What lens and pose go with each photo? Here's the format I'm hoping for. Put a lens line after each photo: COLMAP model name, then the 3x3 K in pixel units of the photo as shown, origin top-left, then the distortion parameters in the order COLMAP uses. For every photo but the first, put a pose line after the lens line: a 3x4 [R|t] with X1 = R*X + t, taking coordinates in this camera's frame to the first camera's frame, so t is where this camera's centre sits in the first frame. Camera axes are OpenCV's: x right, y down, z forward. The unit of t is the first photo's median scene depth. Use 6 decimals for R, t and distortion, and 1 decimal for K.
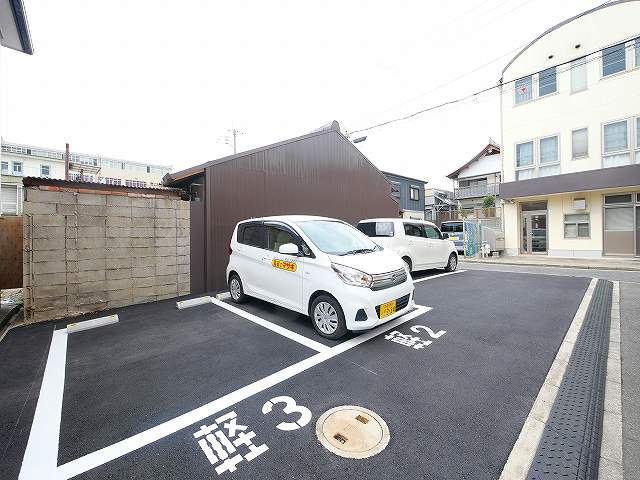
lens RADIAL K [[268.7, 0, 319.7], [0, 268.7, 235.9], [0, 0, 1]] dist [-0.007996, 0.000940]
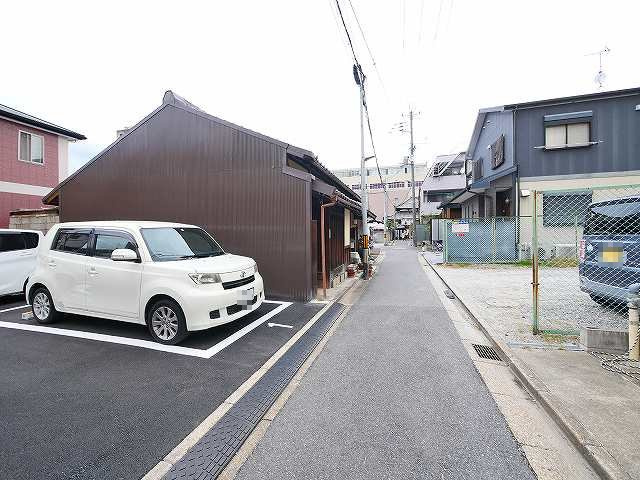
lens RADIAL K [[268.7, 0, 319.7], [0, 268.7, 236.8], [0, 0, 1]] dist [-0.007996, 0.000940]
pose [[0.540223, 0.017247, -0.841345, 1.529616], [0.004472, 0.999717, 0.023365, -0.057863], [0.841510, -0.016385, 0.539993, 1.563417]]
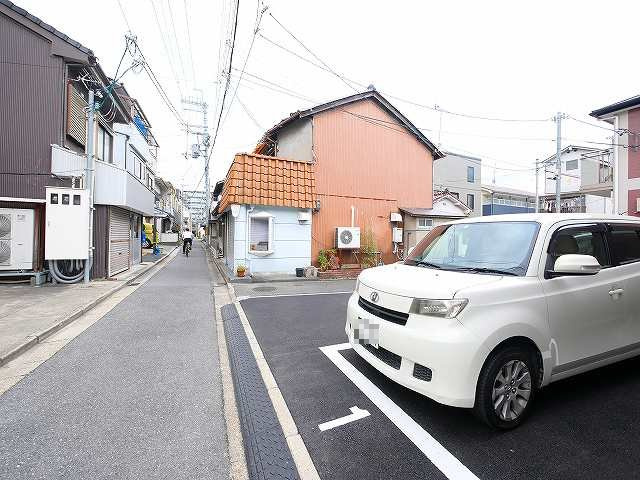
lens RADIAL K [[268.7, 0, 320.2], [0, 268.7, 236.2], [0, 0, 1]] dist [-0.007996, 0.000940]
pose [[-0.951604, 0.000011, 0.307328, 0.727485], [-0.003541, 0.999933, -0.011002, -0.034280], [-0.307308, -0.011557, -0.951540, 2.258350]]
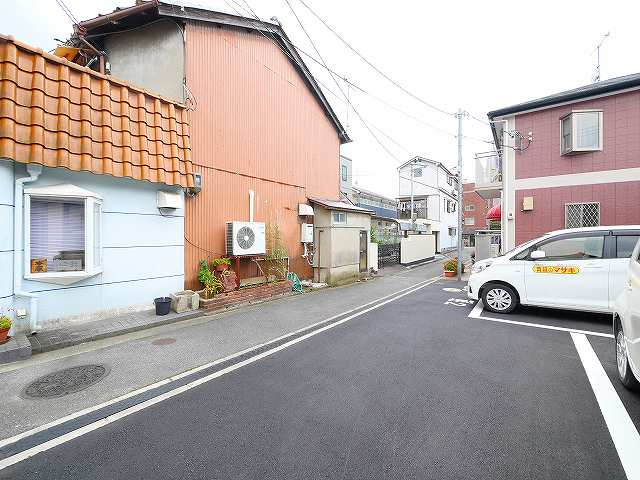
lens RADIAL K [[268.7, 0, 319.9], [0, 268.7, 236.0], [0, 0, 1]] dist [-0.007996, 0.000940]
pose [[-0.982071, 0.012132, -0.188123, 1.025205], [0.012427, 0.999923, -0.000388, -0.051150], [0.188104, -0.002718, -0.982145, 1.655073]]
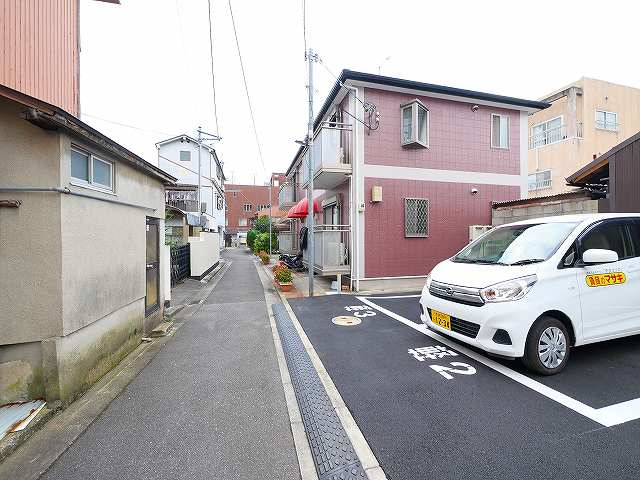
lens RADIAL K [[268.7, 0, 320.0], [0, 268.7, 236.6], [0, 0, 1]] dist [-0.007996, 0.000940]
pose [[-0.470718, 0.014193, -0.882169, 0.846125], [0.011914, 0.999882, 0.009729, -0.028873], [0.882203, -0.005930, -0.470832, 0.685336]]
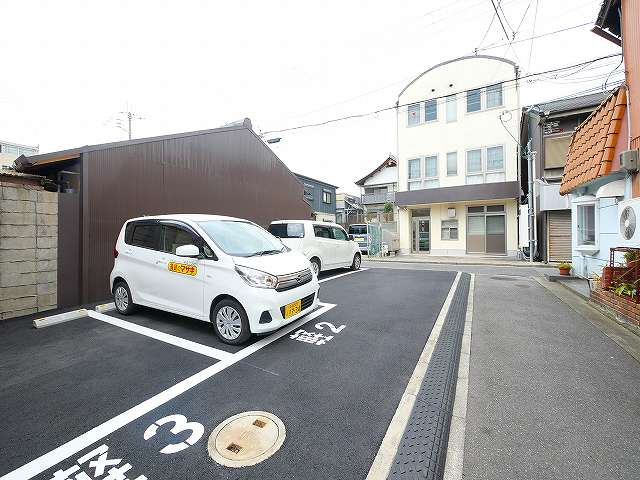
lens RADIAL K [[268.7, 0, 319.8], [0, 268.7, 236.3], [0, 0, 1]] dist [-0.007996, 0.000940]
pose [[0.952378, 0.007085, 0.304838, 0.023952], [-0.006396, 0.999974, -0.003260, -0.000479], [-0.304853, 0.001156, 0.952399, -0.001902]]
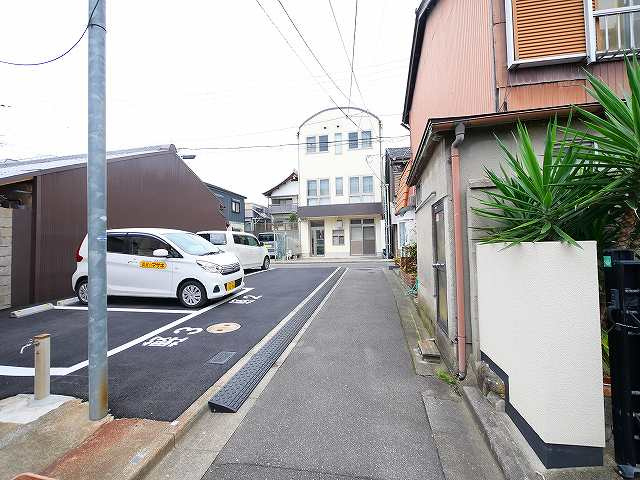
lens RADIAL K [[268.7, 0, 320.1], [0, 268.7, 235.6], [0, 0, 1]] dist [-0.007996, 0.000940]
pose [[0.794756, 0.012367, 0.606803, -0.216751], [0.009464, 0.999418, -0.032764, 0.007788], [-0.606855, 0.031782, 0.794177, -0.464187]]
